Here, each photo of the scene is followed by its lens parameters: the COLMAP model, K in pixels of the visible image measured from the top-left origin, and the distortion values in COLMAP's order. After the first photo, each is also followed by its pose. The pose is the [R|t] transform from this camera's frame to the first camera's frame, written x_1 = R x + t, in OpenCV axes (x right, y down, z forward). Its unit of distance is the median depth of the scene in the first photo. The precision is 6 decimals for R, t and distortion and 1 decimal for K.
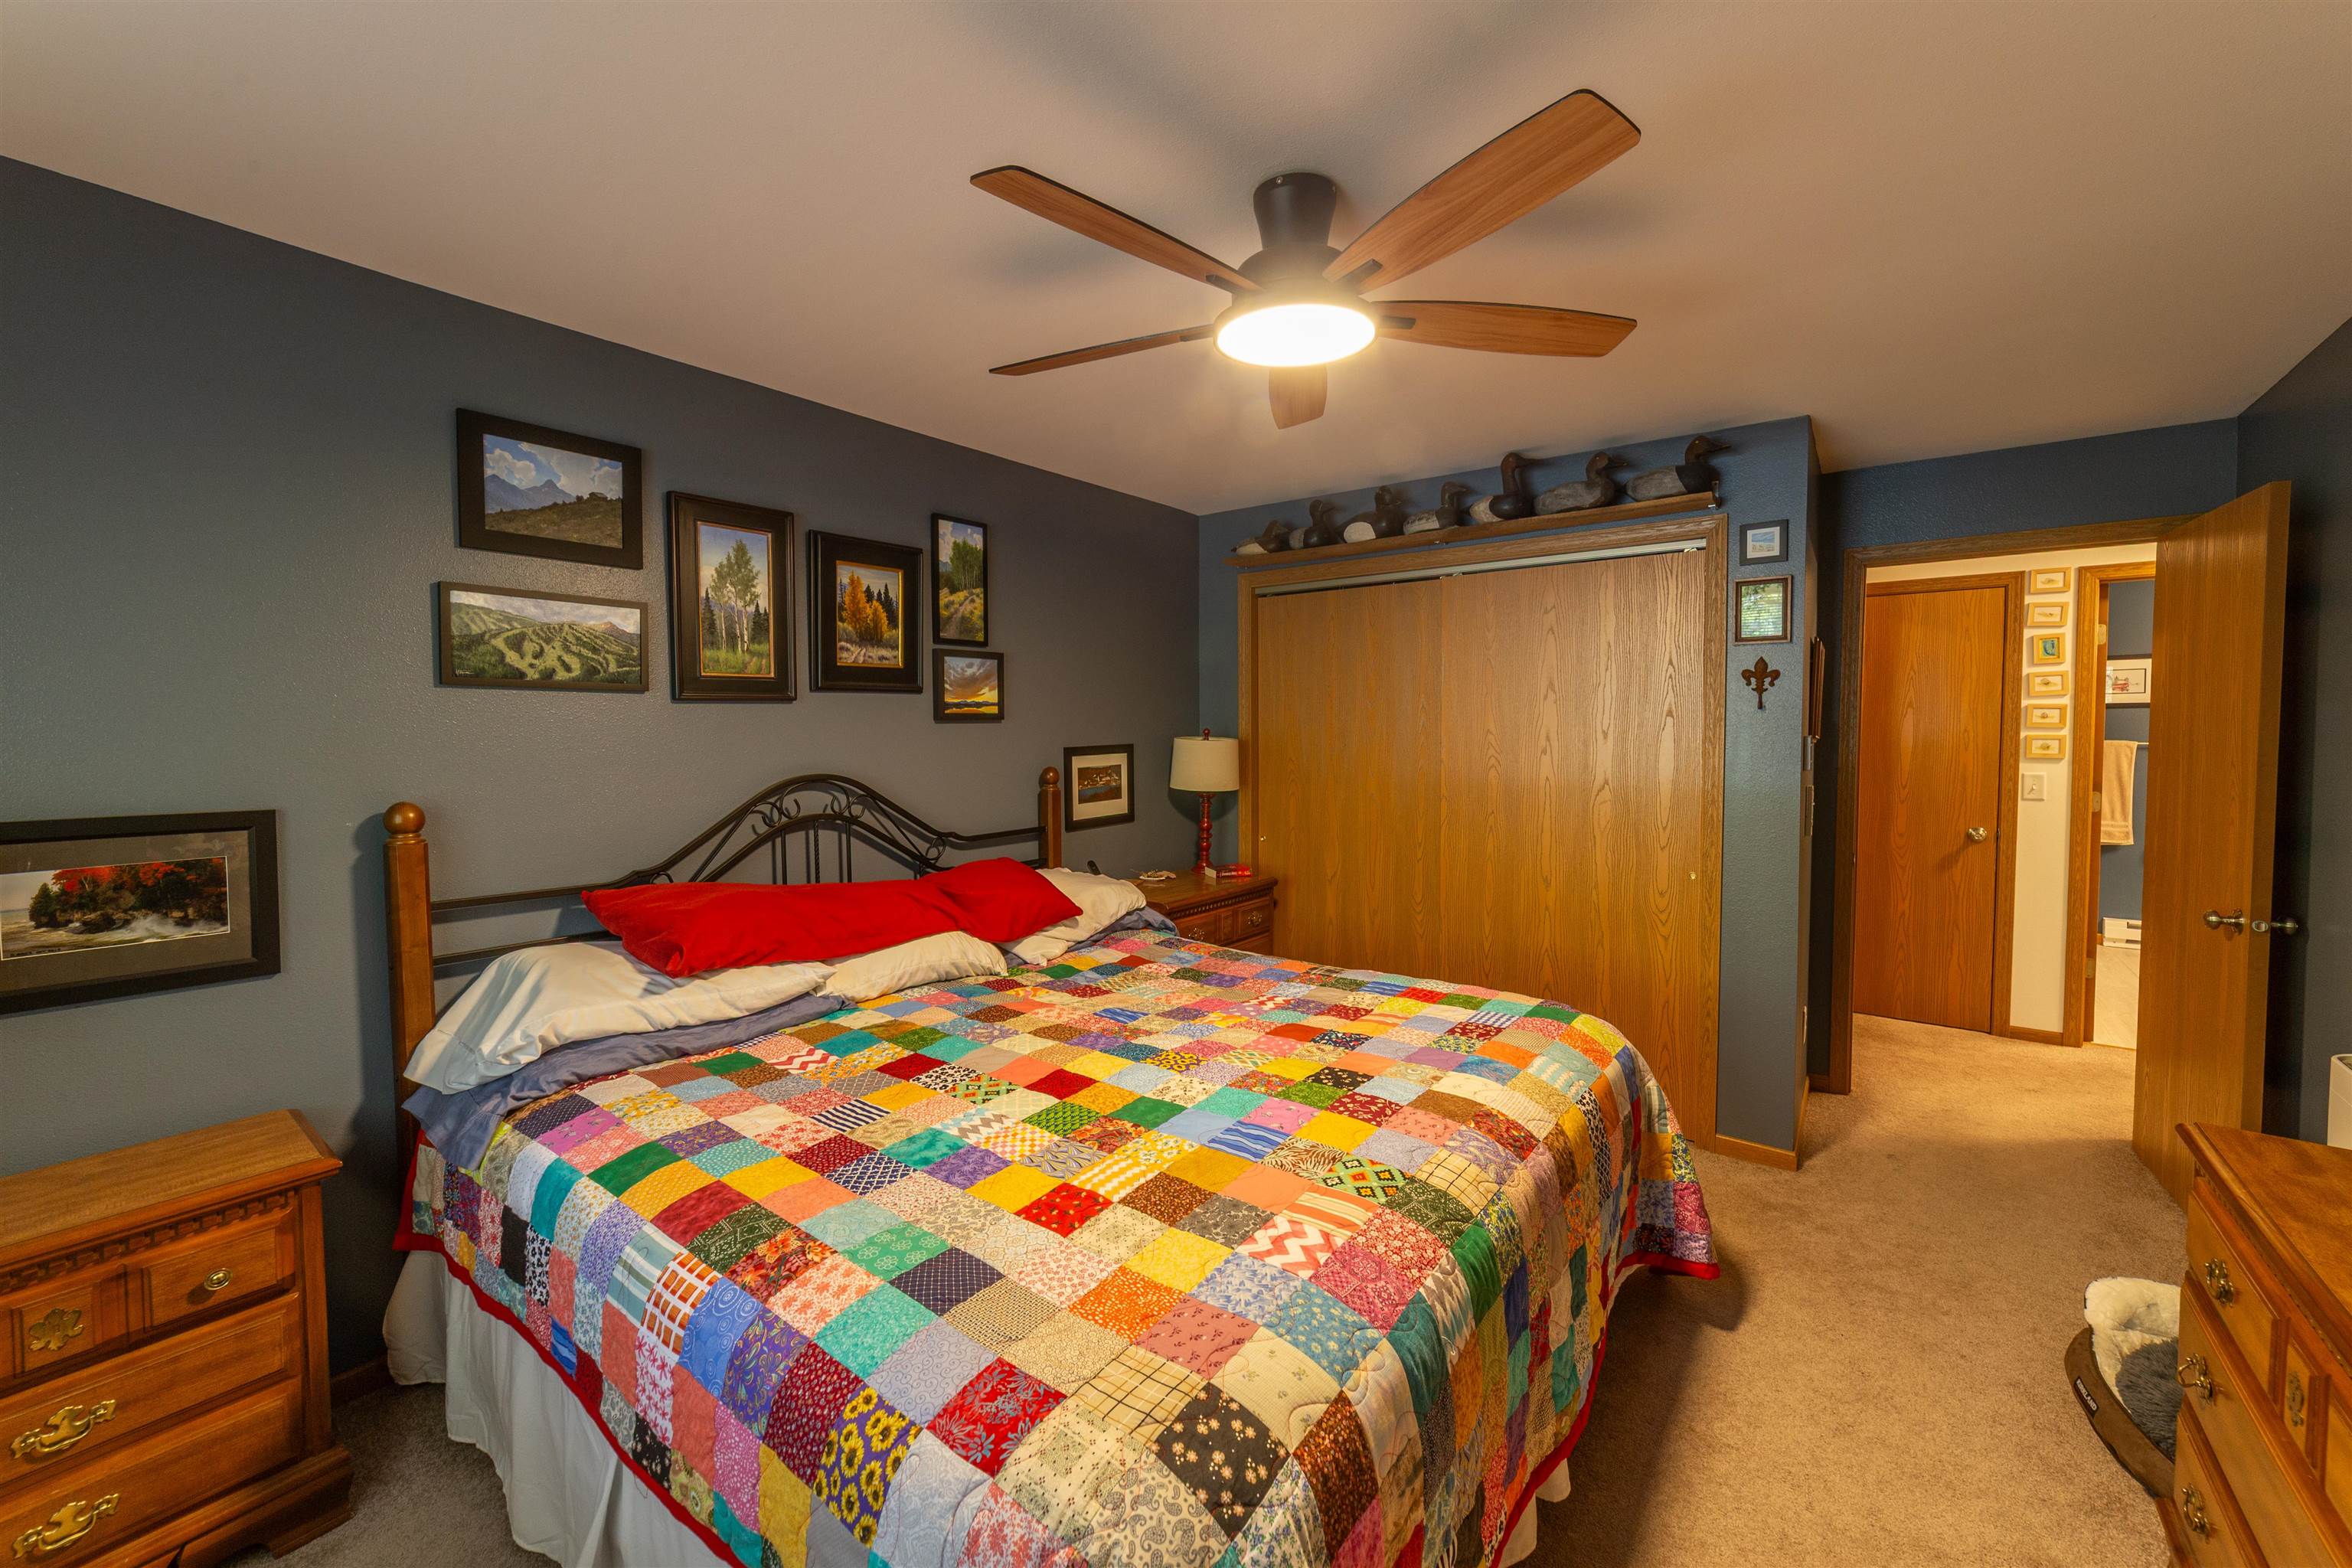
lens RADIAL K [[897.8, 0, 1176.1], [0, 897.8, 765.9], [0, 0, 1]] dist [-0.020758, 0.007421]
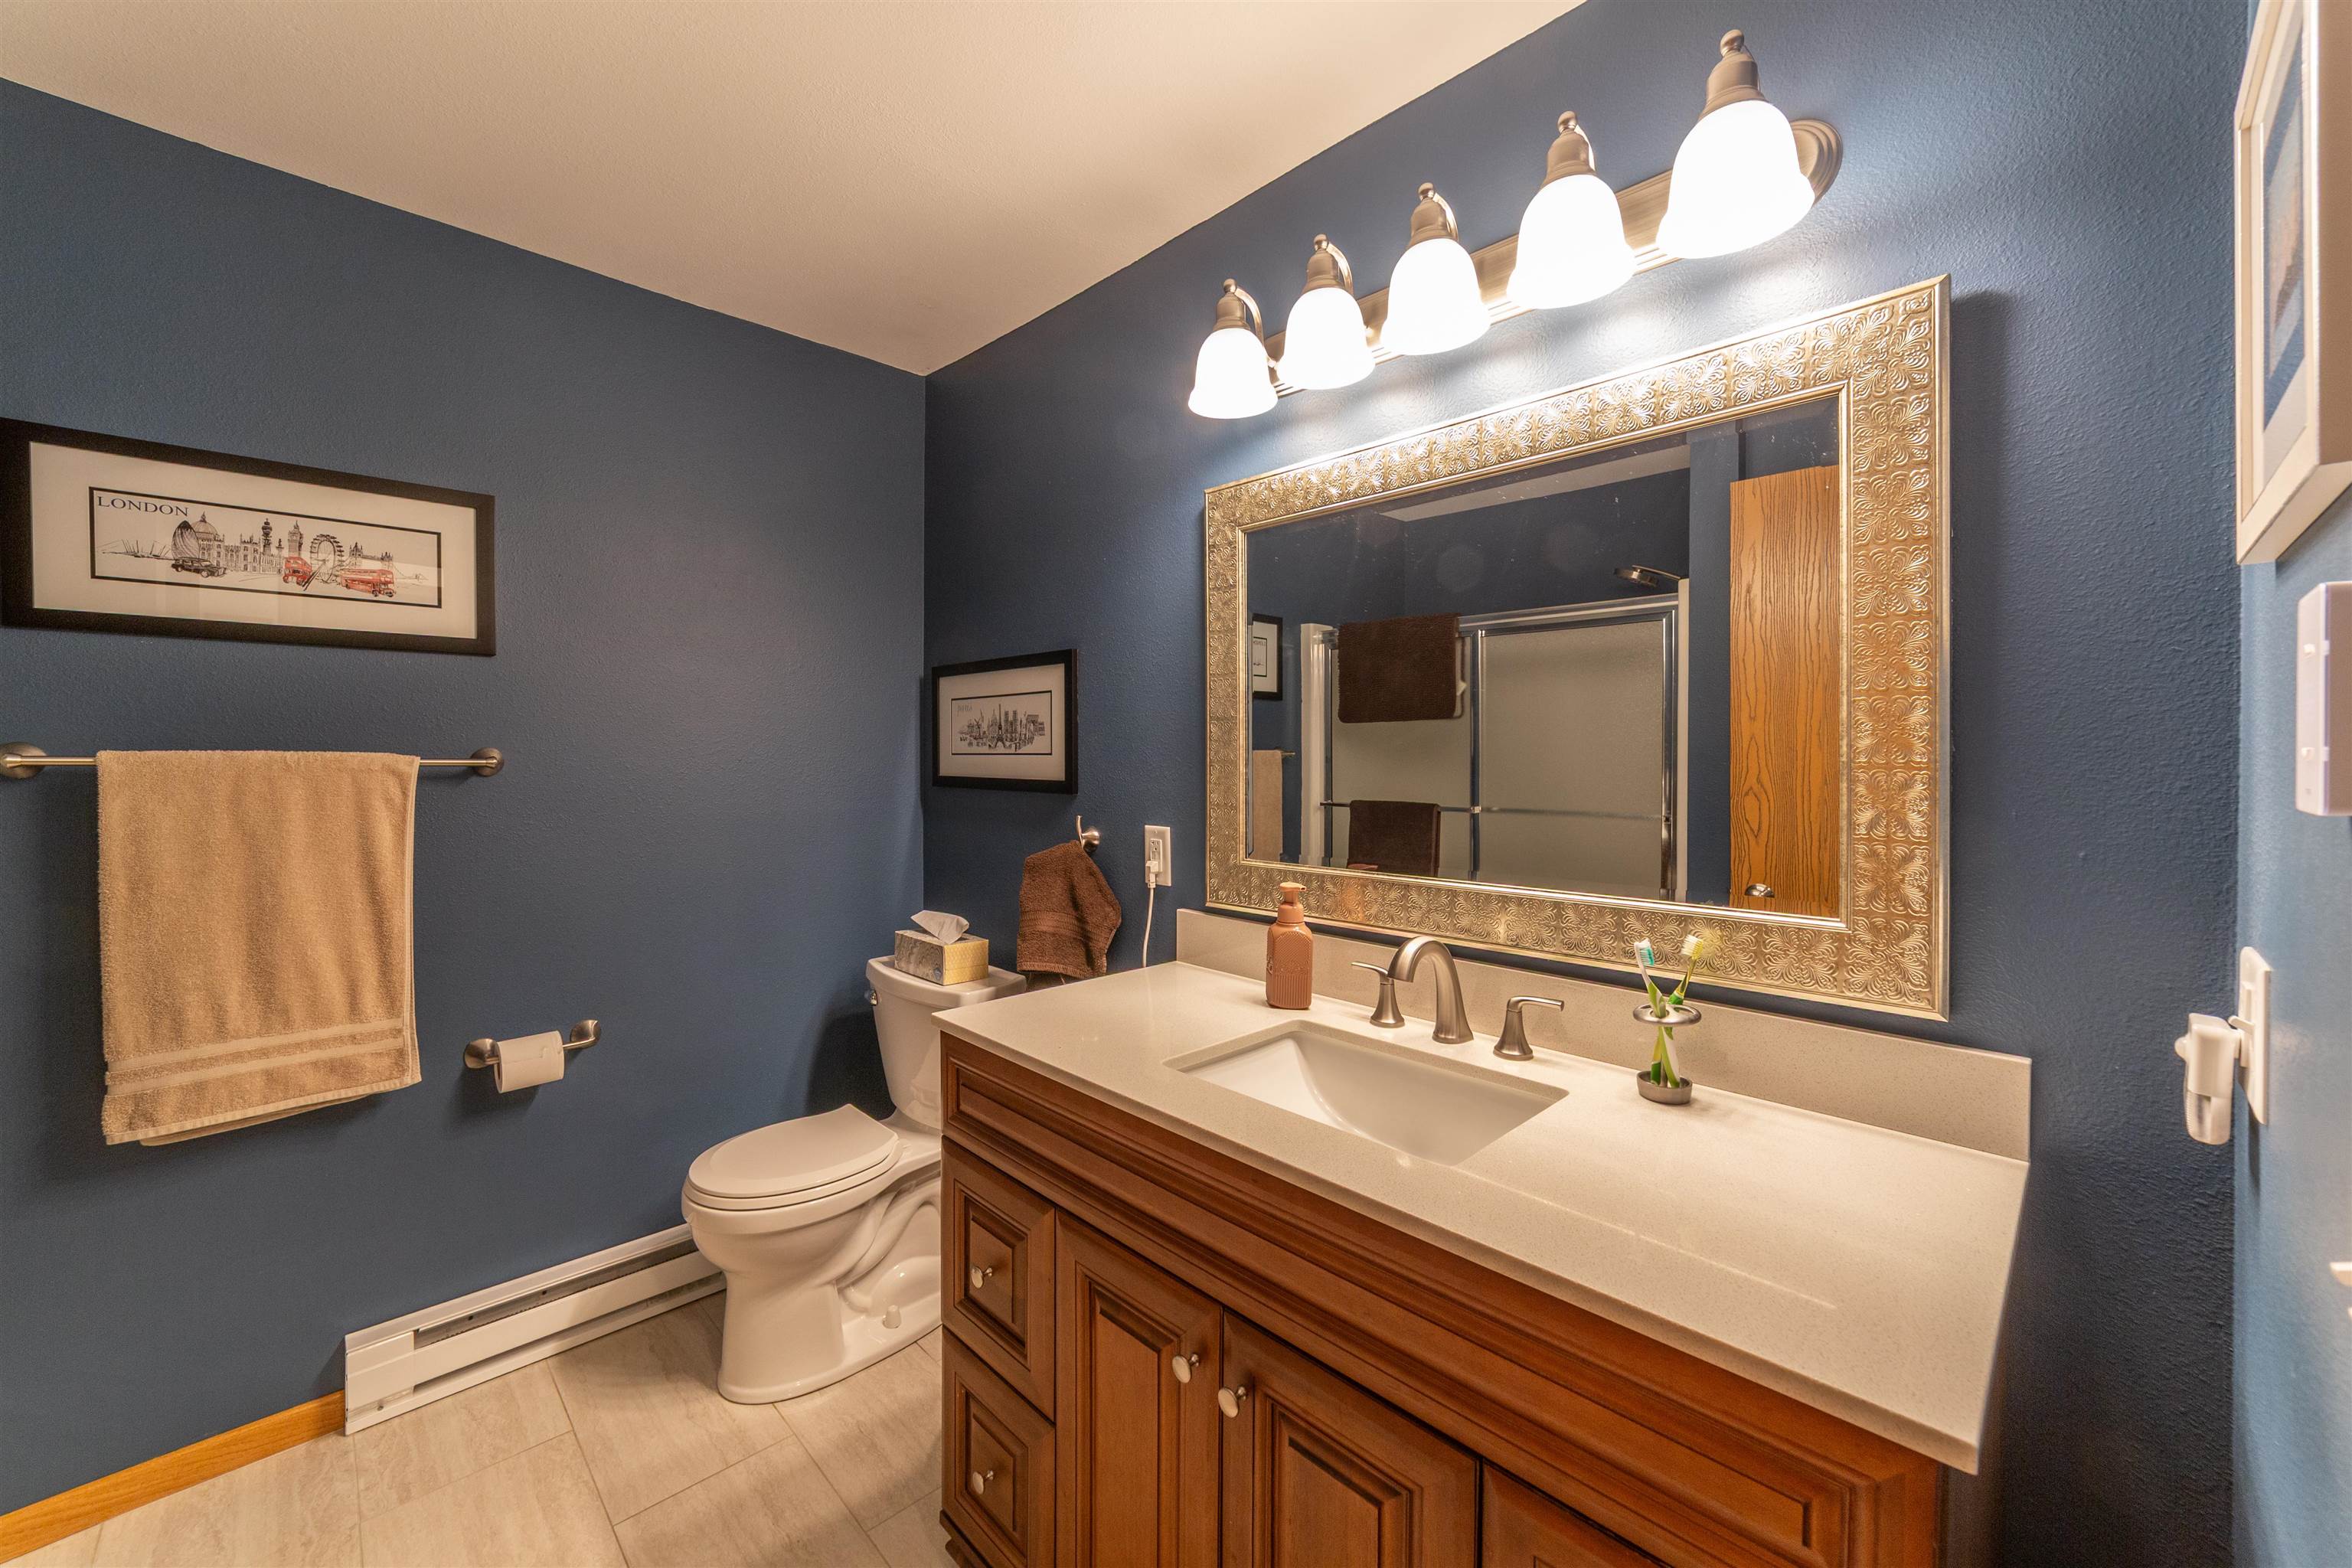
lens RADIAL K [[897.8, 0, 1168.0], [0, 897.8, 760.5], [0, 0, 1]] dist [-0.020758, 0.007421]
pose [[0.145937, -0.002834, 0.989290, 2.319458], [0.039845, 0.999201, -0.003015, -0.039214], [-0.988491, 0.039858, 0.145933, 1.971313]]
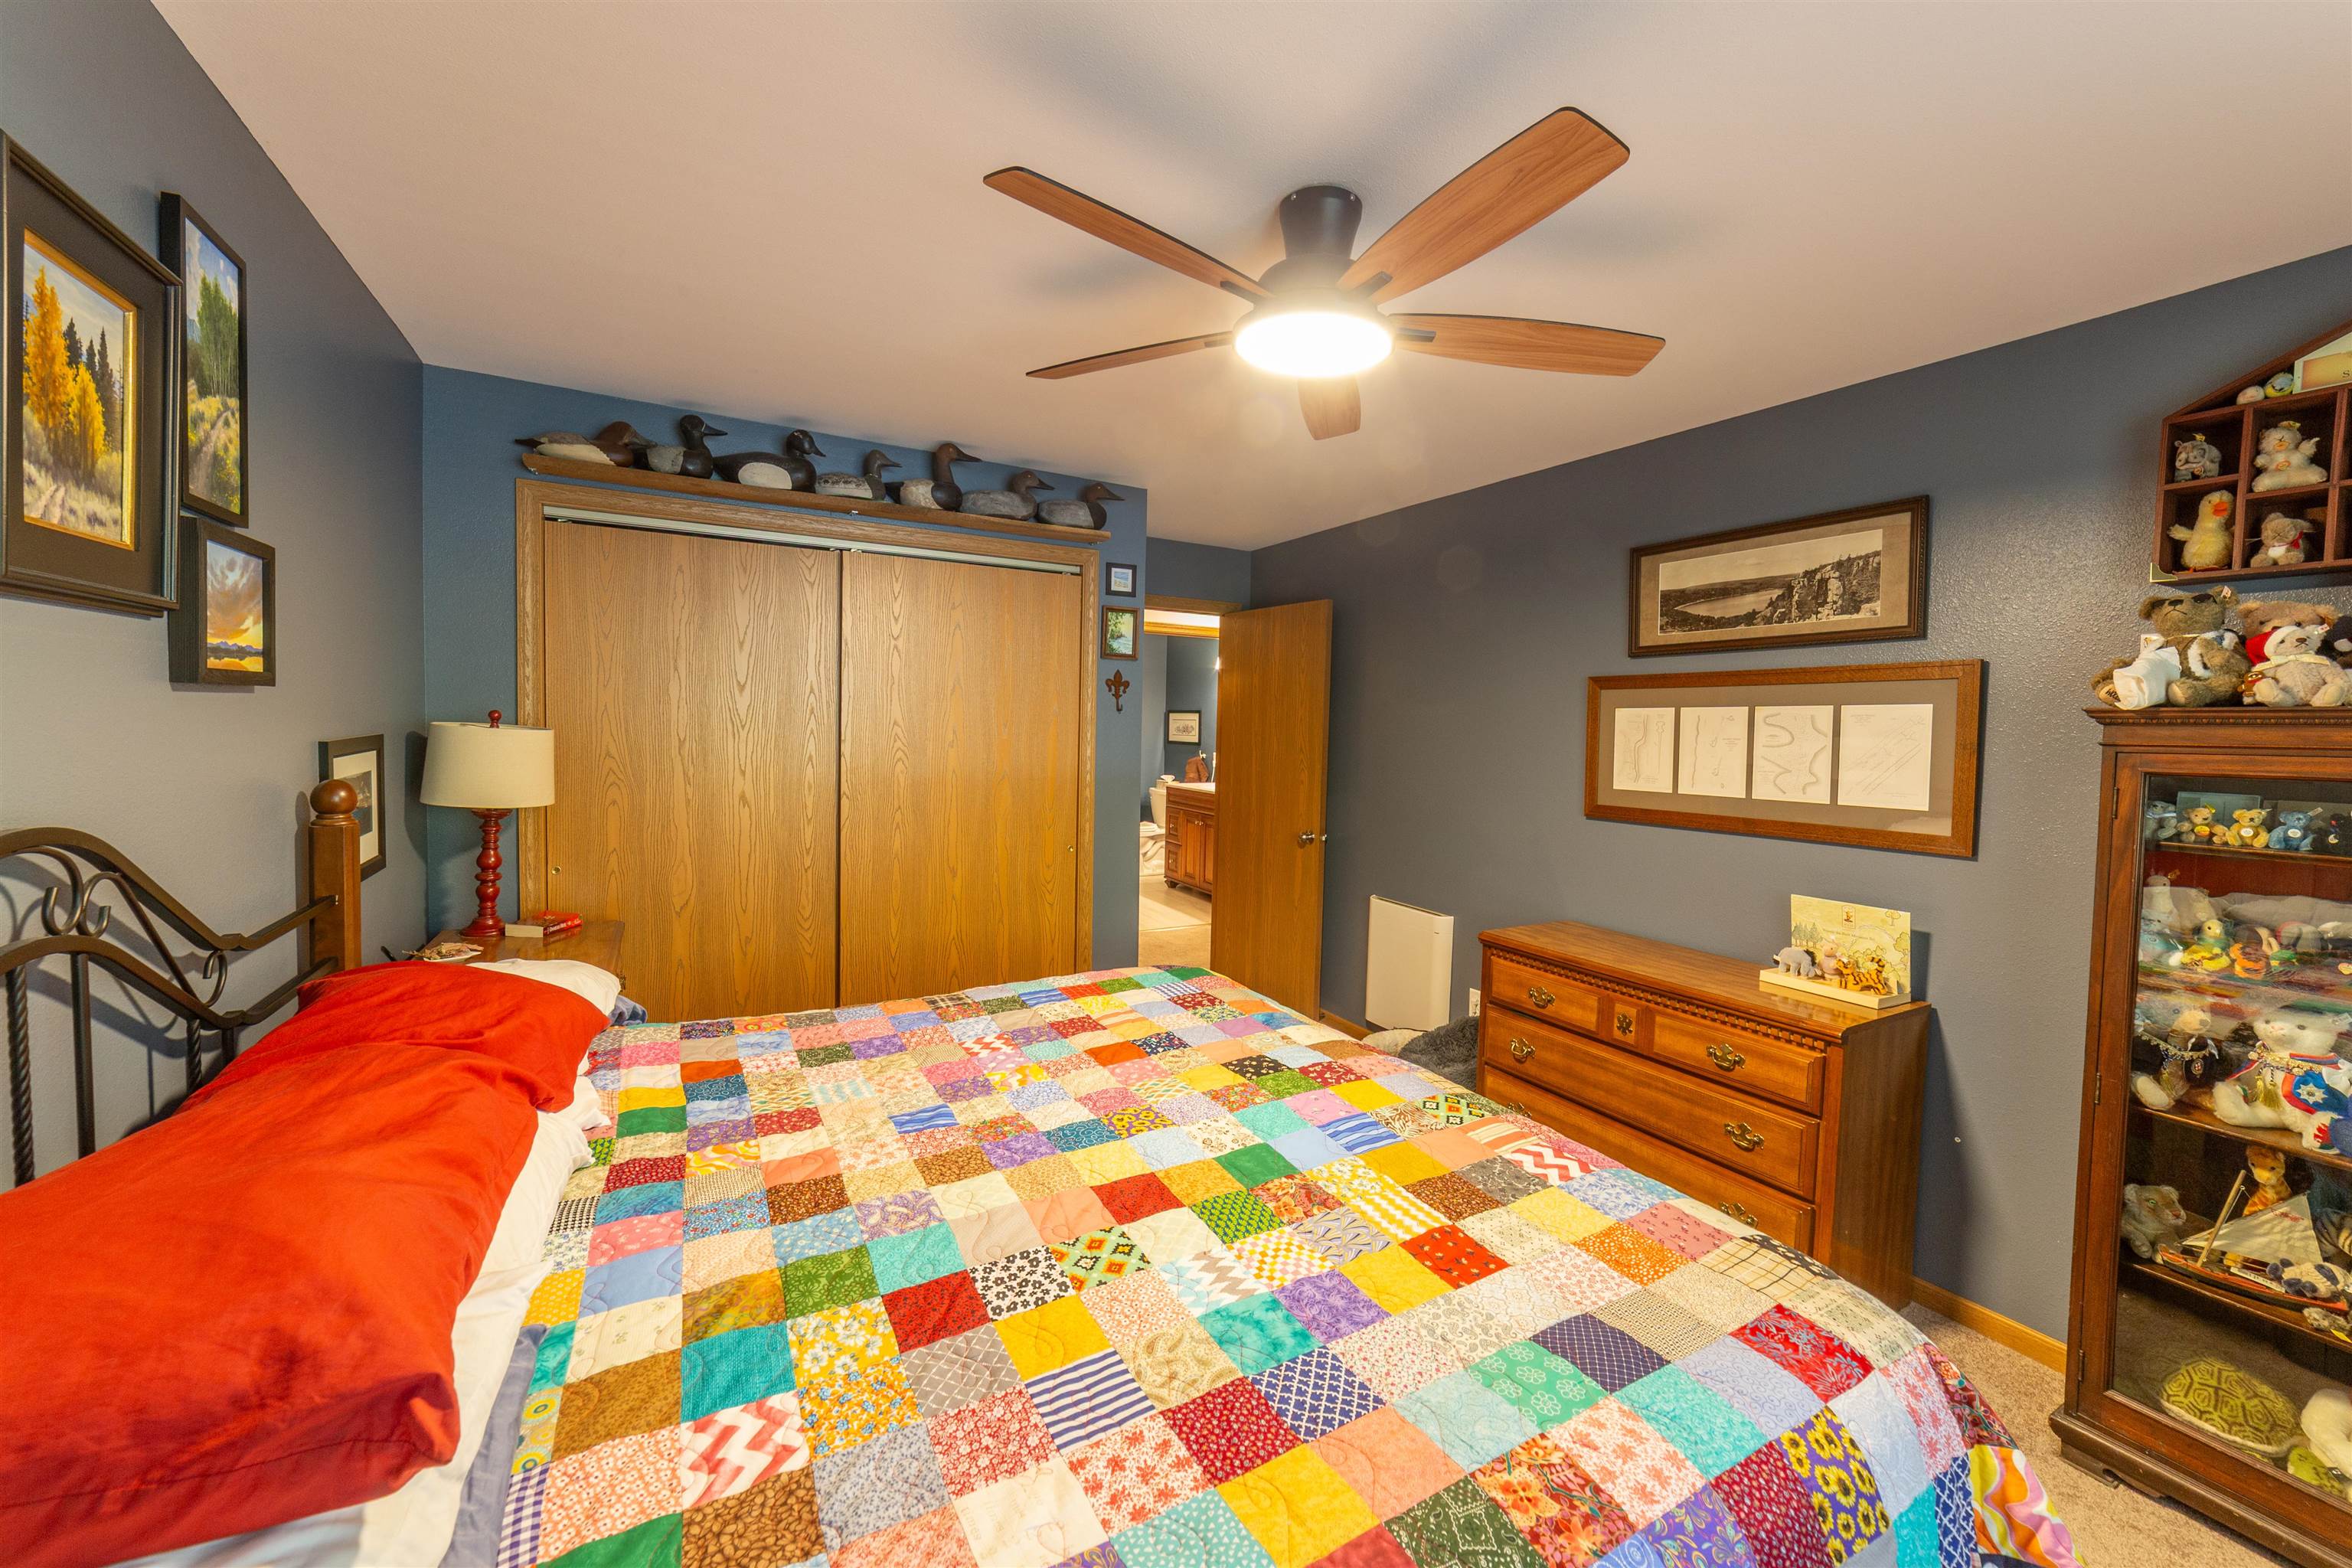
lens RADIAL K [[897.8, 0, 1182.7], [0, 897.8, 763.2], [0, 0, 1]] dist [-0.020758, 0.007421]
pose [[0.395778, -0.026238, 0.917972, -0.693157], [0.013015, 0.999652, 0.022961, -0.023688], [-0.918254, 0.002860, 0.395981, 0.579673]]
